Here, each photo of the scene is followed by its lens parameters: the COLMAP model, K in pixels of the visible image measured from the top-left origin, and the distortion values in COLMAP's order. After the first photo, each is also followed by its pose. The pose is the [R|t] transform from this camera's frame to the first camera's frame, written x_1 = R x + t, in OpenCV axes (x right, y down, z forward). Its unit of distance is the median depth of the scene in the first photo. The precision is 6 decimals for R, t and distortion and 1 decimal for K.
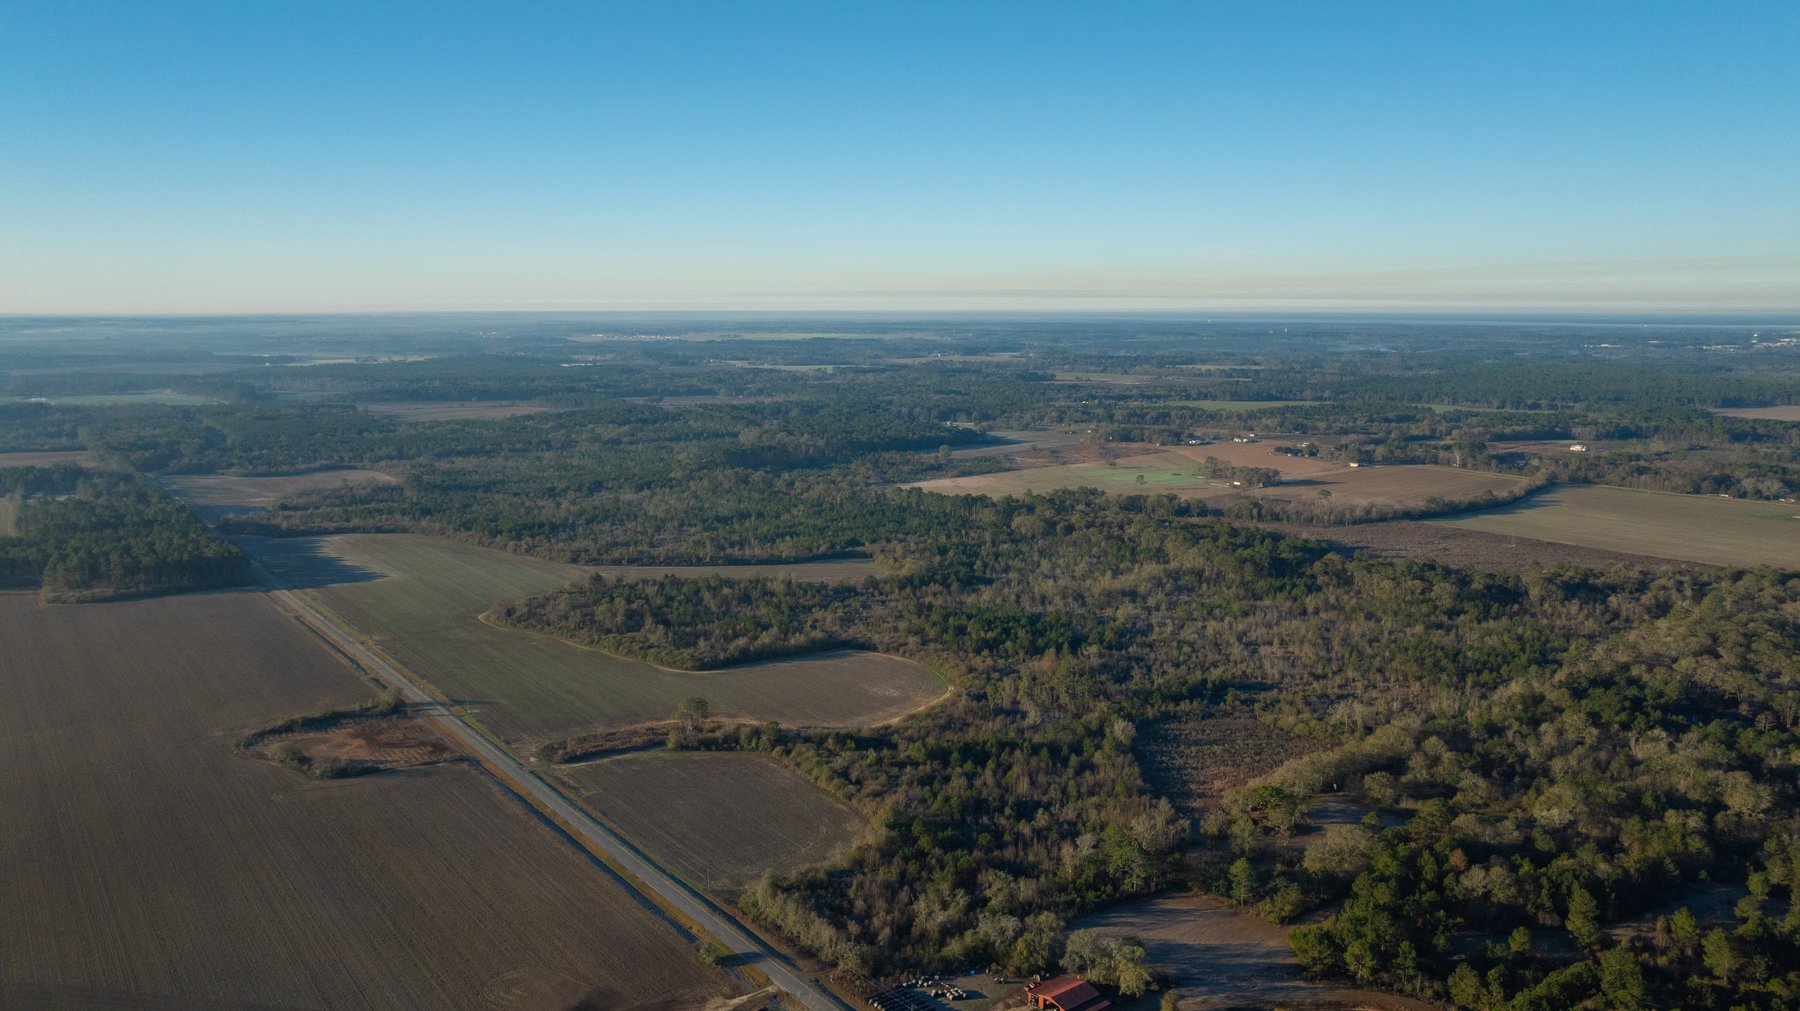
lens RADIAL K [[1272.8, 0, 902.5], [0, 1272.8, 498.4], [0, 0, 1]] dist [-0.036537, 0.045195]
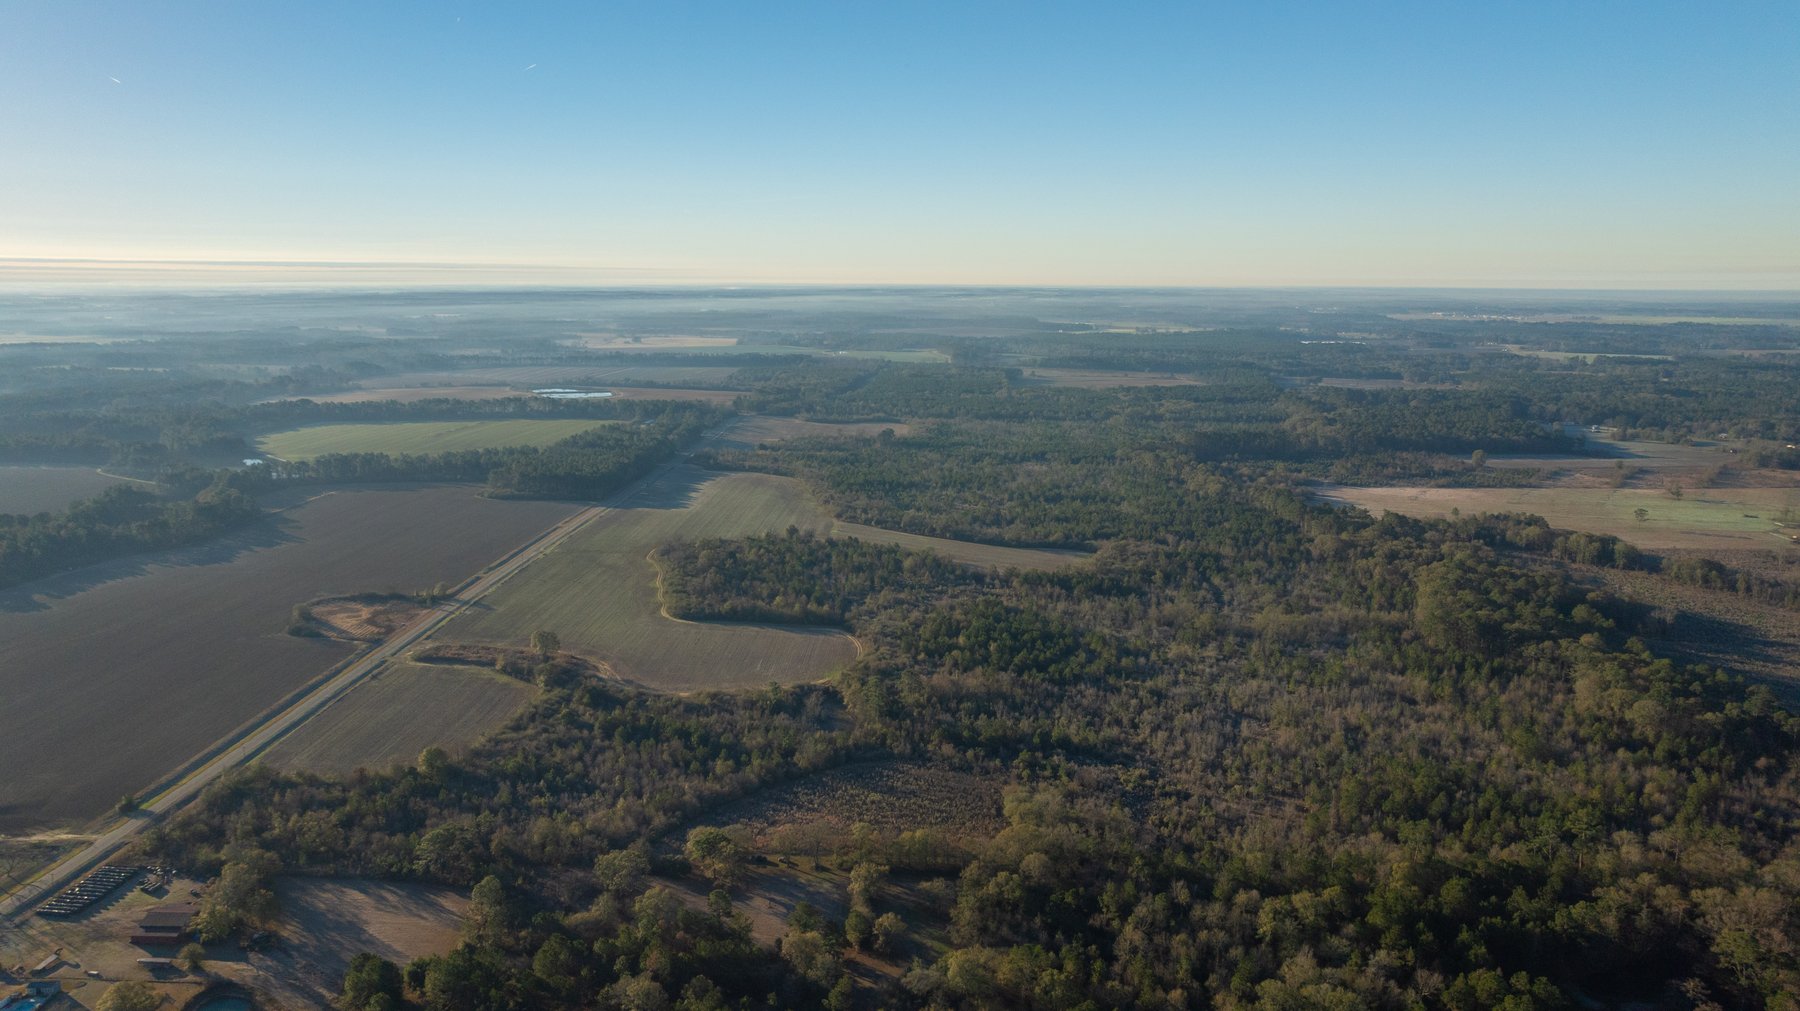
lens RADIAL K [[1272.8, 0, 902.1], [0, 1272.8, 509.9], [0, 0, 1]] dist [-0.036537, 0.045195]
pose [[0.769131, 0.119410, -0.627836, 0.460186], [-0.101835, 0.992737, 0.064059, -0.030715], [0.630925, 0.014666, 0.775705, 0.205311]]
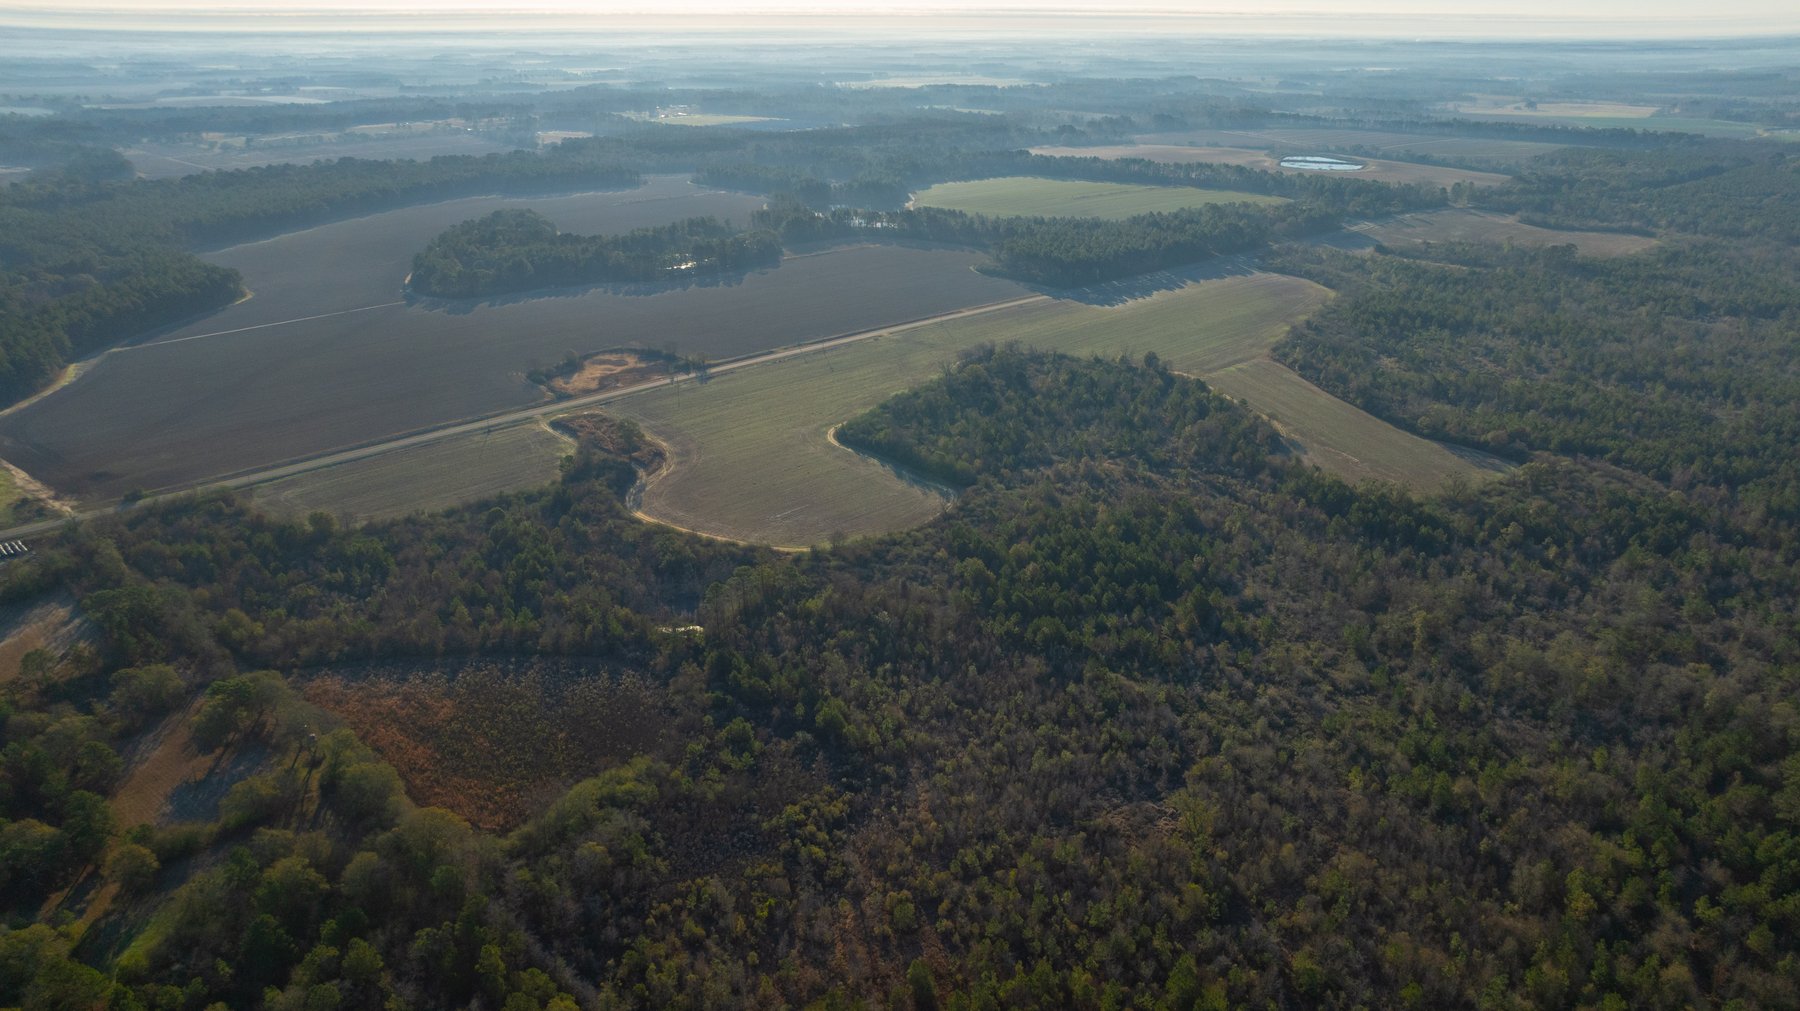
lens RADIAL K [[1272.8, 0, 896.5], [0, 1272.8, 492.8], [0, 0, 1]] dist [-0.036537, 0.045195]
pose [[0.130012, 0.346867, -0.928860, 0.514818], [-0.154089, 0.932497, 0.326658, -0.097536], [0.979466, 0.100658, 0.174684, 0.632354]]
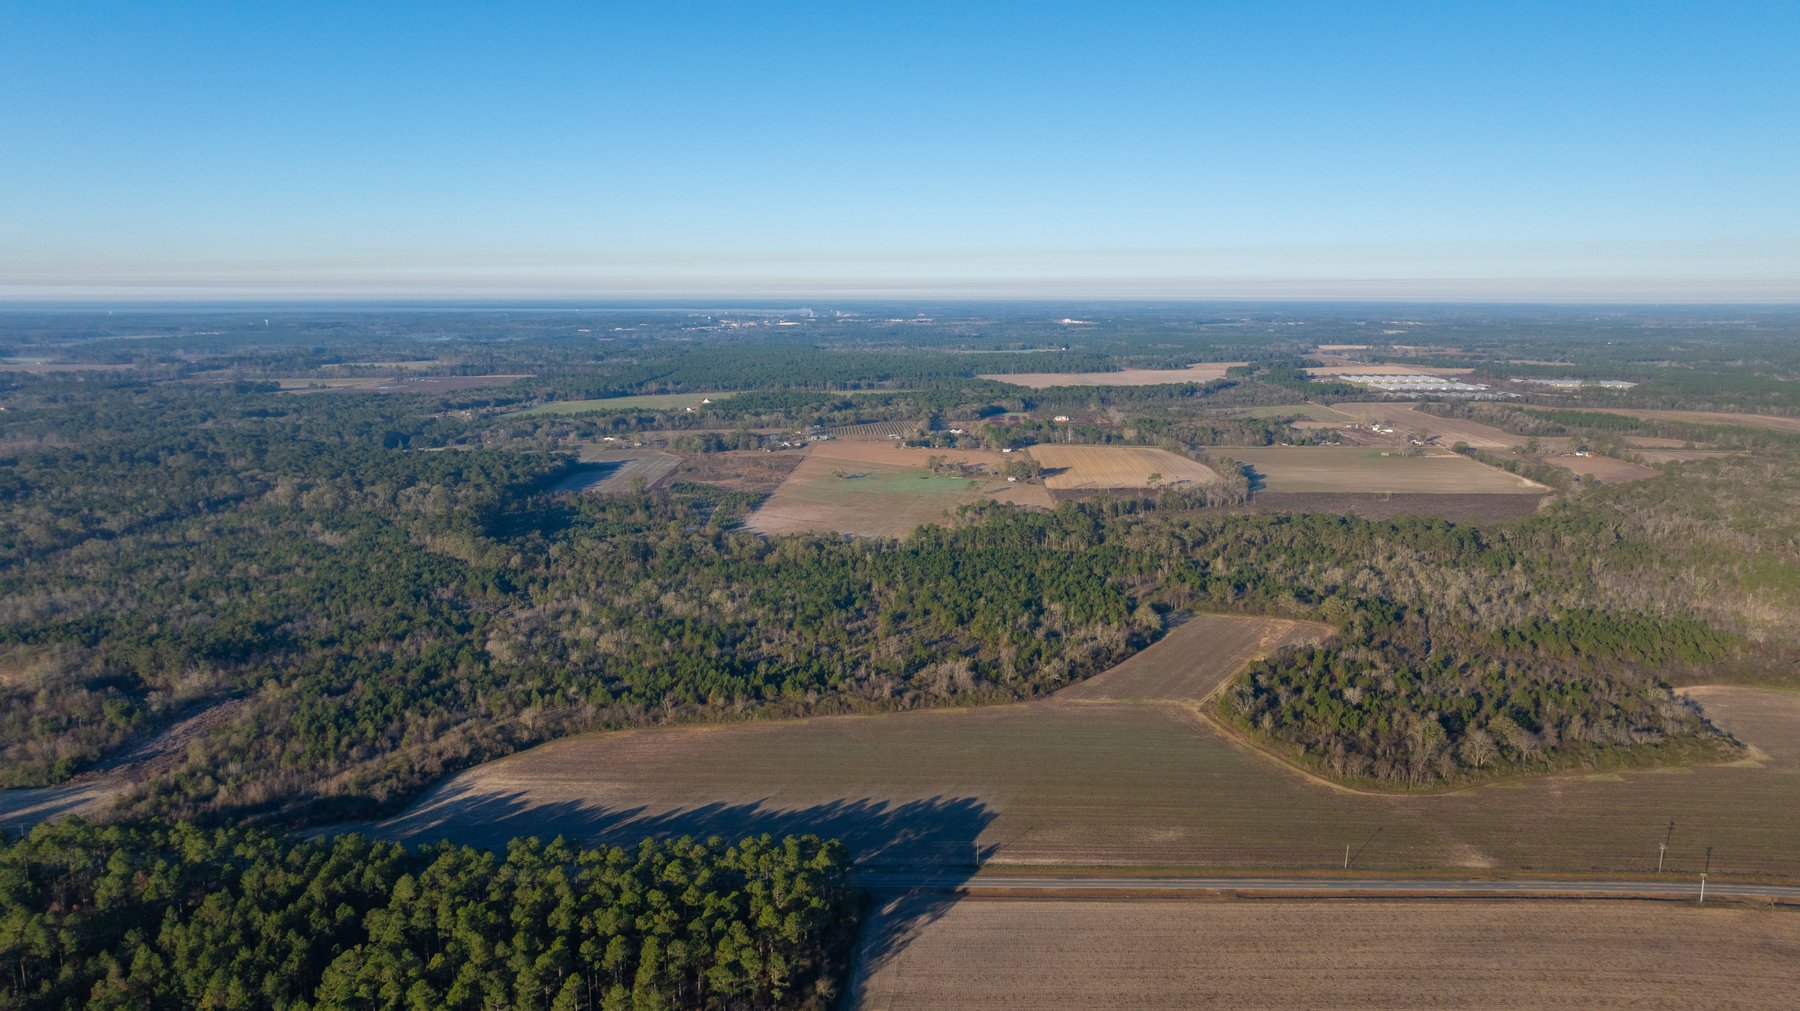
lens RADIAL K [[1272.8, 0, 905.8], [0, 1272.8, 509.7], [0, 0, 1]] dist [-0.036537, 0.045195]
pose [[0.637227, -0.128988, 0.759805, -0.786796], [0.114554, 0.990795, 0.072129, -0.100302], [-0.762115, 0.041077, 0.646138, 0.629136]]
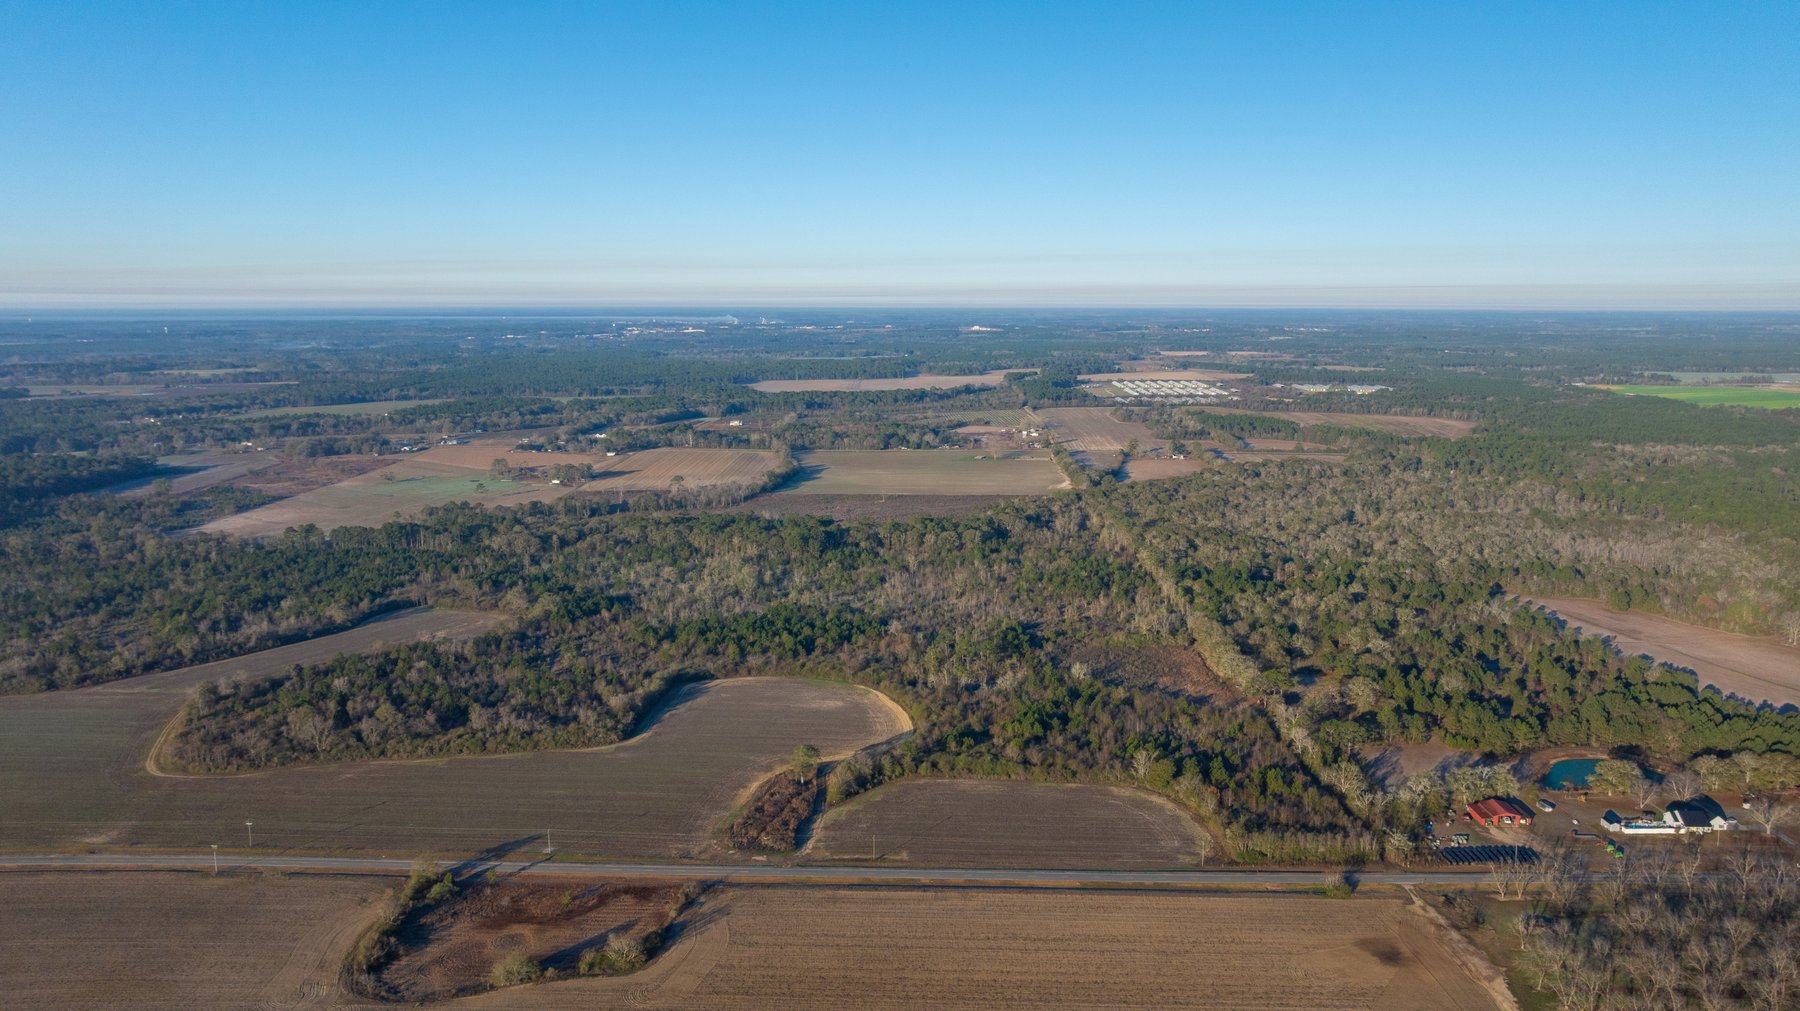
lens RADIAL K [[1272.8, 0, 906.3], [0, 1272.8, 521.1], [0, 0, 1]] dist [-0.036537, 0.045195]
pose [[0.634627, -0.132082, 0.761448, -0.474562], [0.115750, 0.990418, 0.075328, -0.035860], [-0.764101, 0.040333, 0.643834, 0.220598]]
